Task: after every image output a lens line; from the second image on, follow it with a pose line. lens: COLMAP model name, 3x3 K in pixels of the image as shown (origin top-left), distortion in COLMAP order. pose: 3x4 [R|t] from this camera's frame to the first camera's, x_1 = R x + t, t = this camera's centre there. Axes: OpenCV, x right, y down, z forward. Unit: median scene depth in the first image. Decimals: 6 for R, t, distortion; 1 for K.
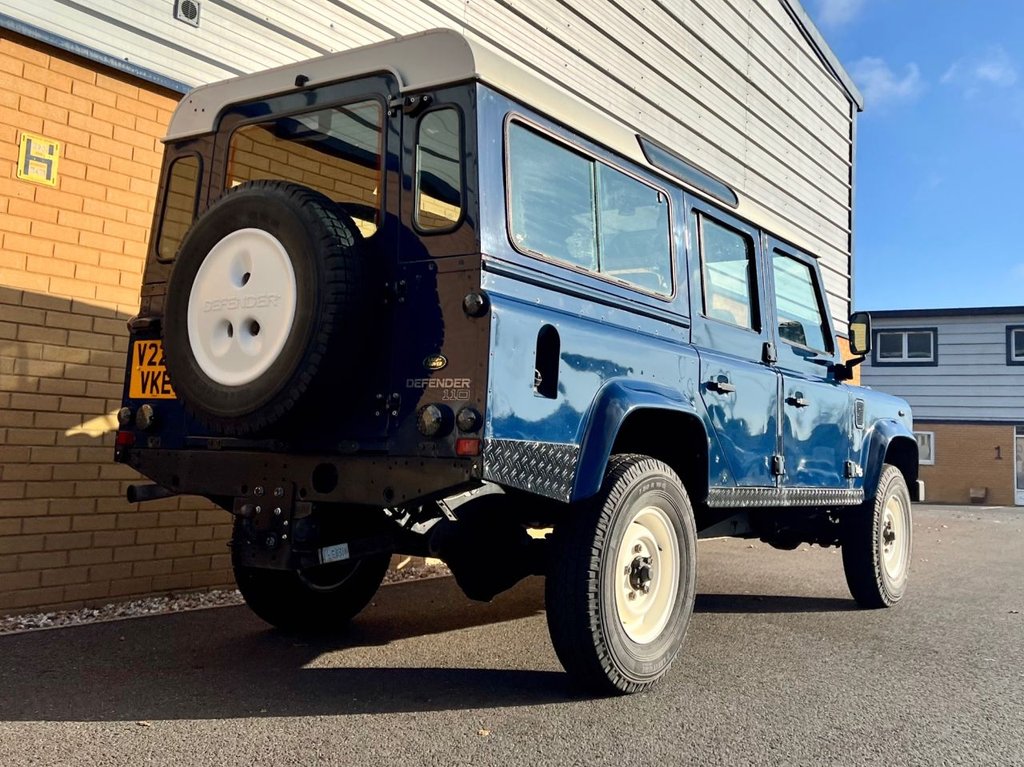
lens RADIAL K [[1037.3, 0, 509.1], [0, 1037.3, 367.6], [0, 0, 1]] dist [0.083715, -0.119603]
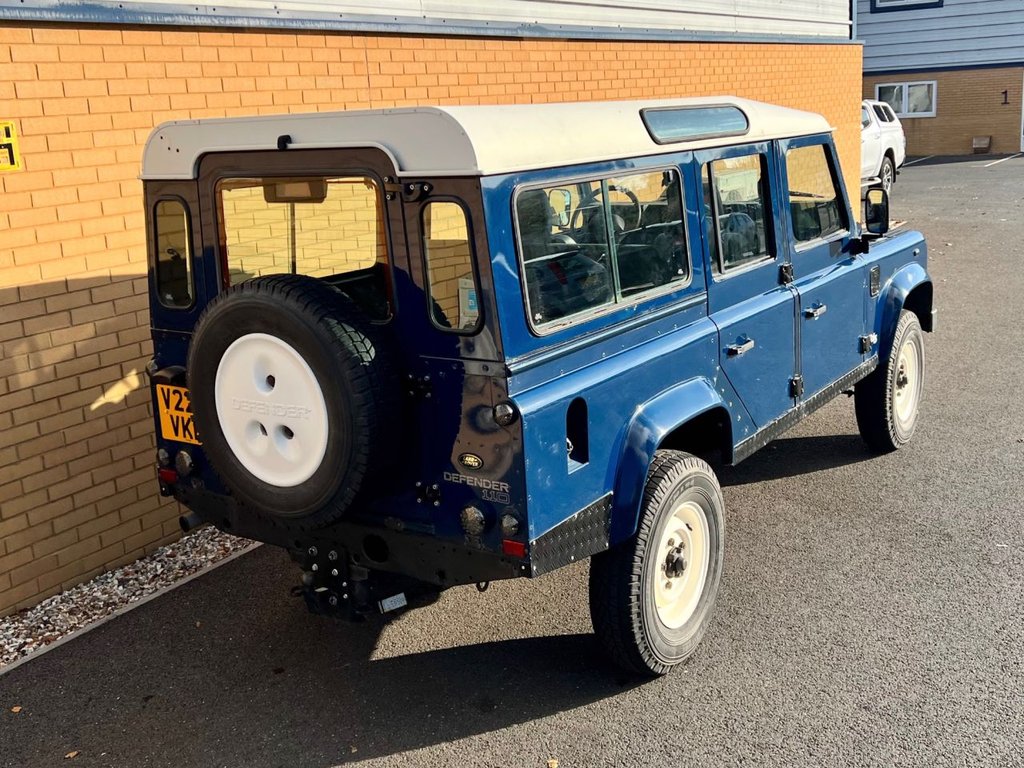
lens RADIAL K [[1061.2, 0, 464.6], [0, 1061.2, 386.1], [0, 0, 1]] dist [0.112004, -0.201896]
pose [[0.993203, -0.108962, -0.040921, -0.021632], [0.116333, 0.940565, 0.319069, -0.333048], [0.003723, -0.321661, 0.946848, 0.024933]]
